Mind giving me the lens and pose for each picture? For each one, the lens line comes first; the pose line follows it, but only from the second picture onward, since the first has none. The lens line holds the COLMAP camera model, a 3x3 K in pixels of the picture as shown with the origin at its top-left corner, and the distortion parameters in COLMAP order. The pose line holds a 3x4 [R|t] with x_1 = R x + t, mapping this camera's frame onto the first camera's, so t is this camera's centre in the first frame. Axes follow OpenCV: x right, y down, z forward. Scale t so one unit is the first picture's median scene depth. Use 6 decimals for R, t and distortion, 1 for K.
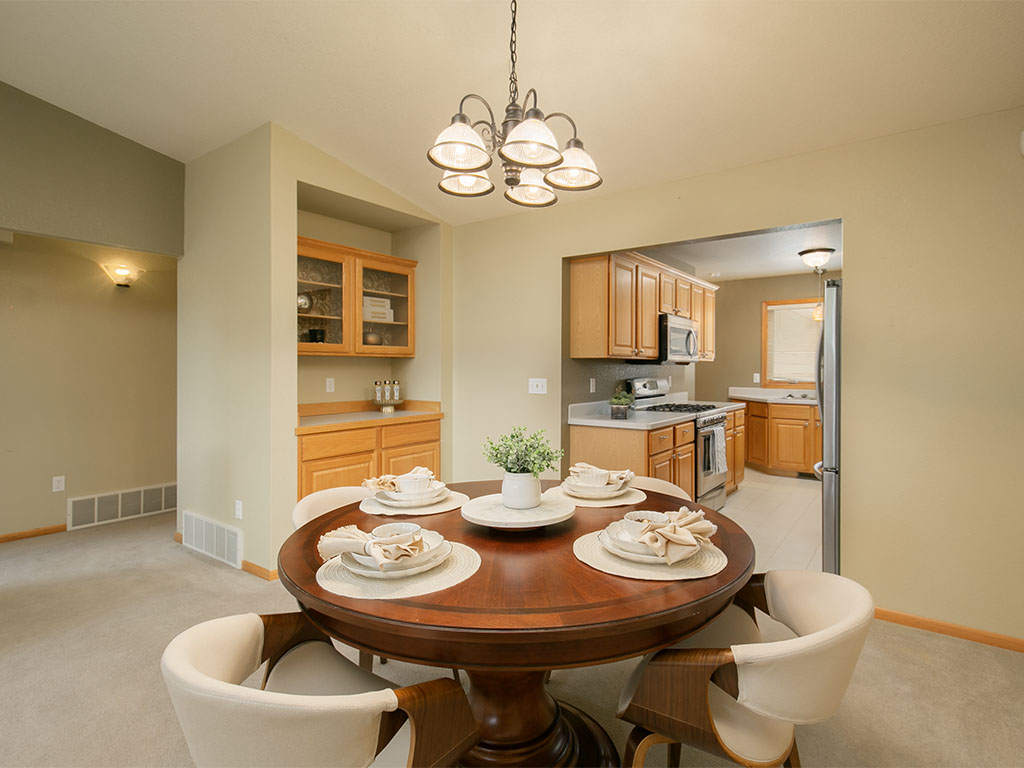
lens RADIAL K [[583.6, 0, 512.0], [0, 583.6, 384.0], [0, 0, 1]] dist [-0.027554, -0.000169]
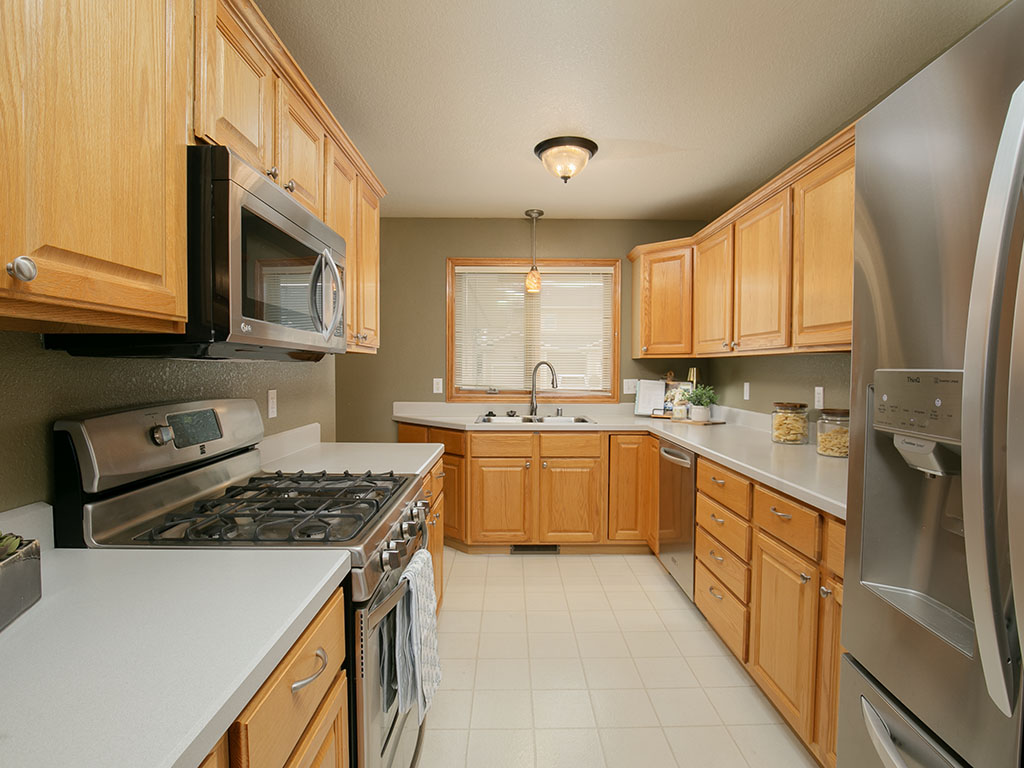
lens RADIAL K [[527.9, 0, 512.0], [0, 527.9, 384.0], [0, 0, 1]] dist [-0.000266, -0.000046]
pose [[0.804396, -0.015144, 0.593900, 0.180310], [0.013161, 0.999884, 0.007670, -0.017055], [-0.593947, 0.001647, 0.804502, 0.586216]]
